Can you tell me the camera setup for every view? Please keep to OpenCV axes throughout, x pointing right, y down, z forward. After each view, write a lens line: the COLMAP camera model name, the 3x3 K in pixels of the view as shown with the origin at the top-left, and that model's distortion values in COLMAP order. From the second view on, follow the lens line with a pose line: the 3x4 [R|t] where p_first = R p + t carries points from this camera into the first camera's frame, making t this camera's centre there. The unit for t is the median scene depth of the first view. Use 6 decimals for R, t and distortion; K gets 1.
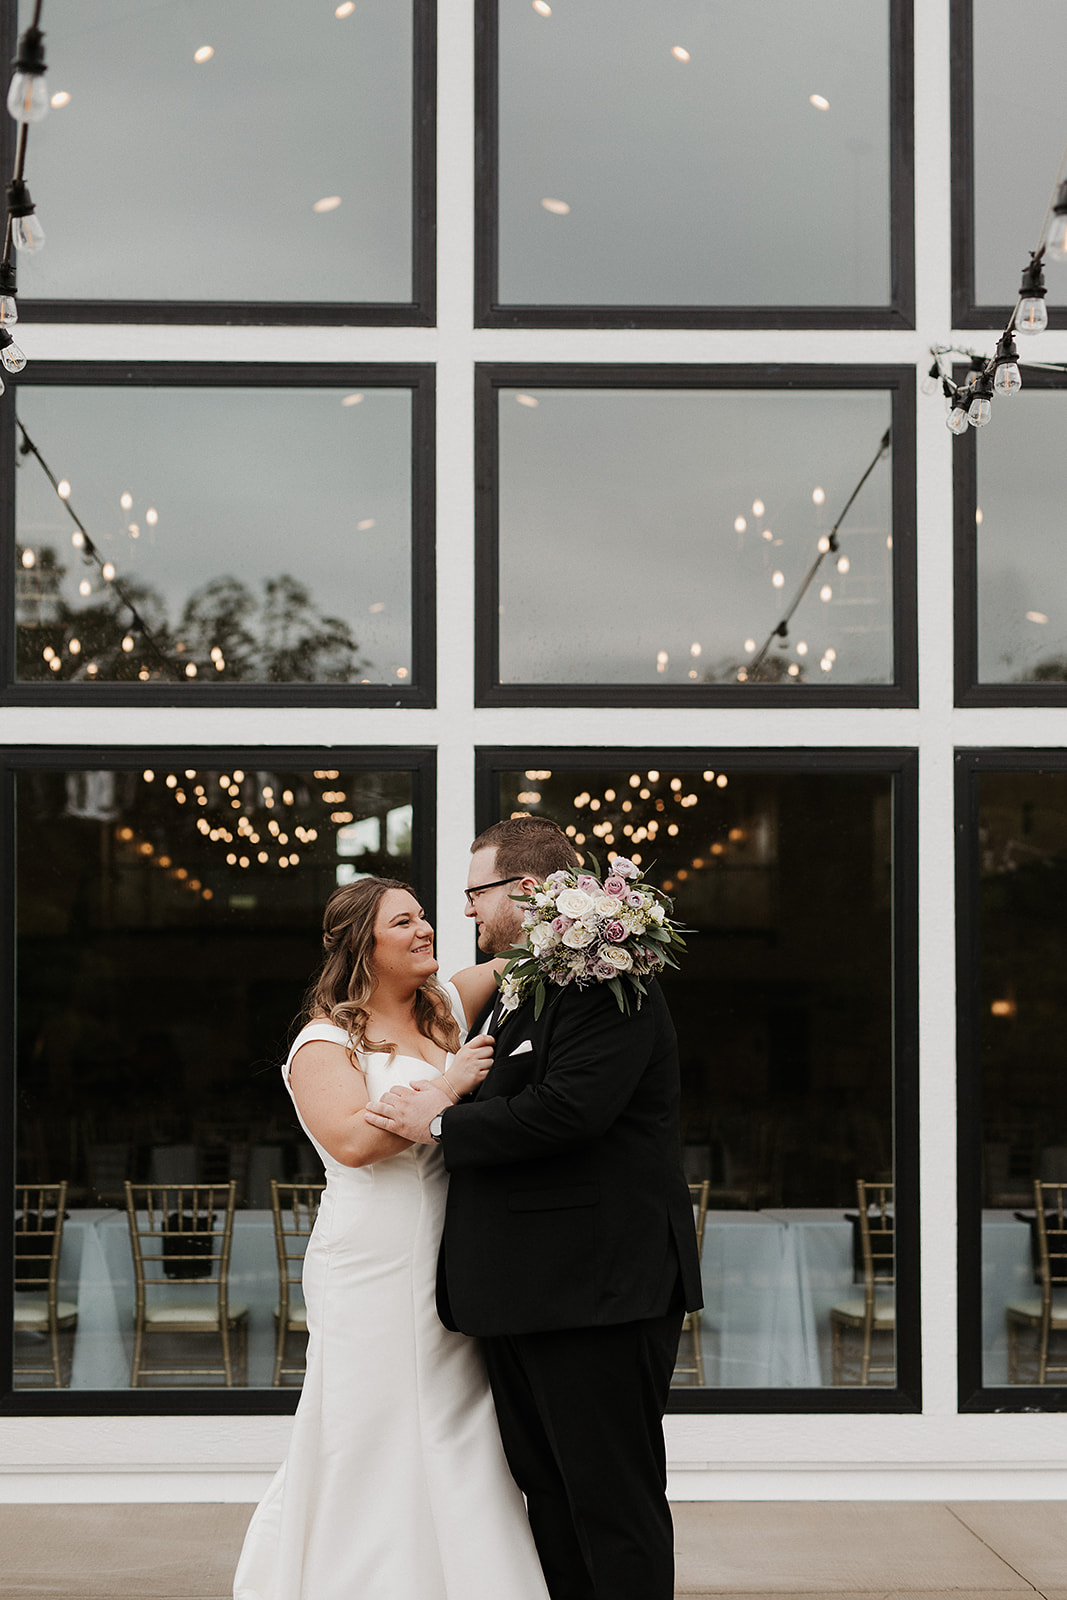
lens RADIAL K [[3113.0, 0, 533.5], [0, 3113.0, 800.0], [0, 0, 1]] dist [-0.199207, 0.335418]
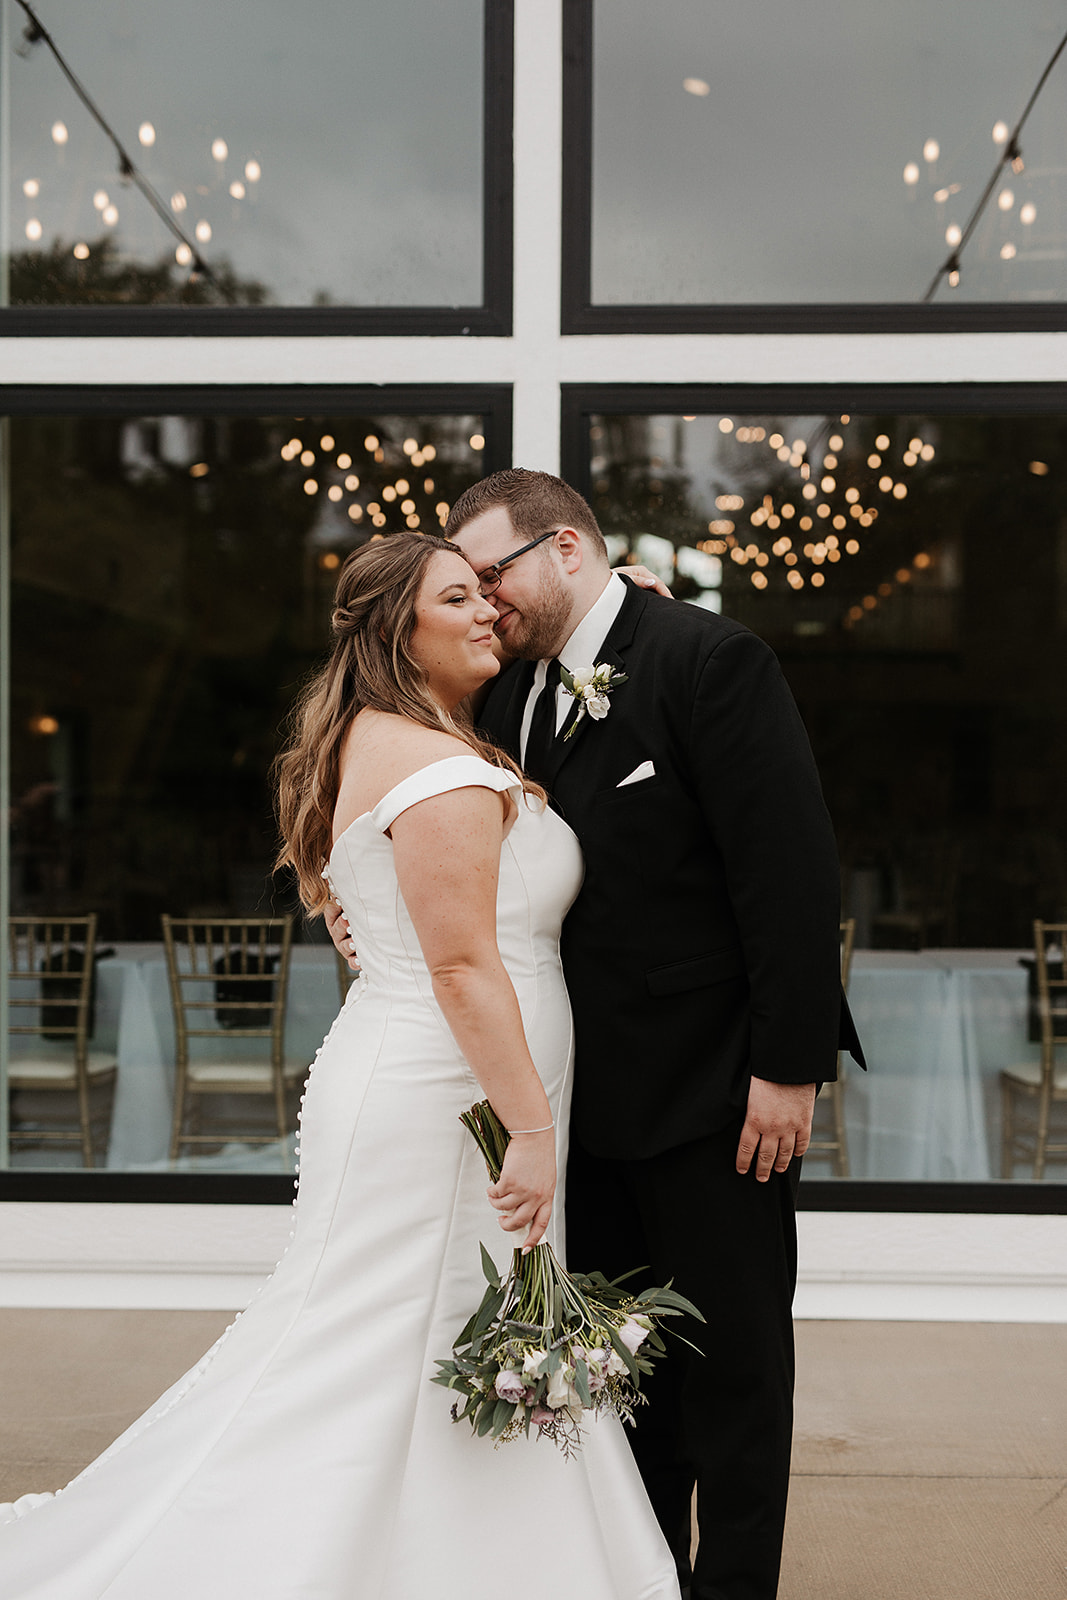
lens RADIAL K [[2853.0, 0, 533.5], [0, 2853.0, 800.0], [0, 0, 1]] dist [-0.062727, -0.032196]
pose [[0.997399, 0.006645, -0.071772, 0.024366], [-0.000127, 0.995902, 0.090438, 0.020584], [0.072079, -0.090193, 0.993313, 0.227197]]
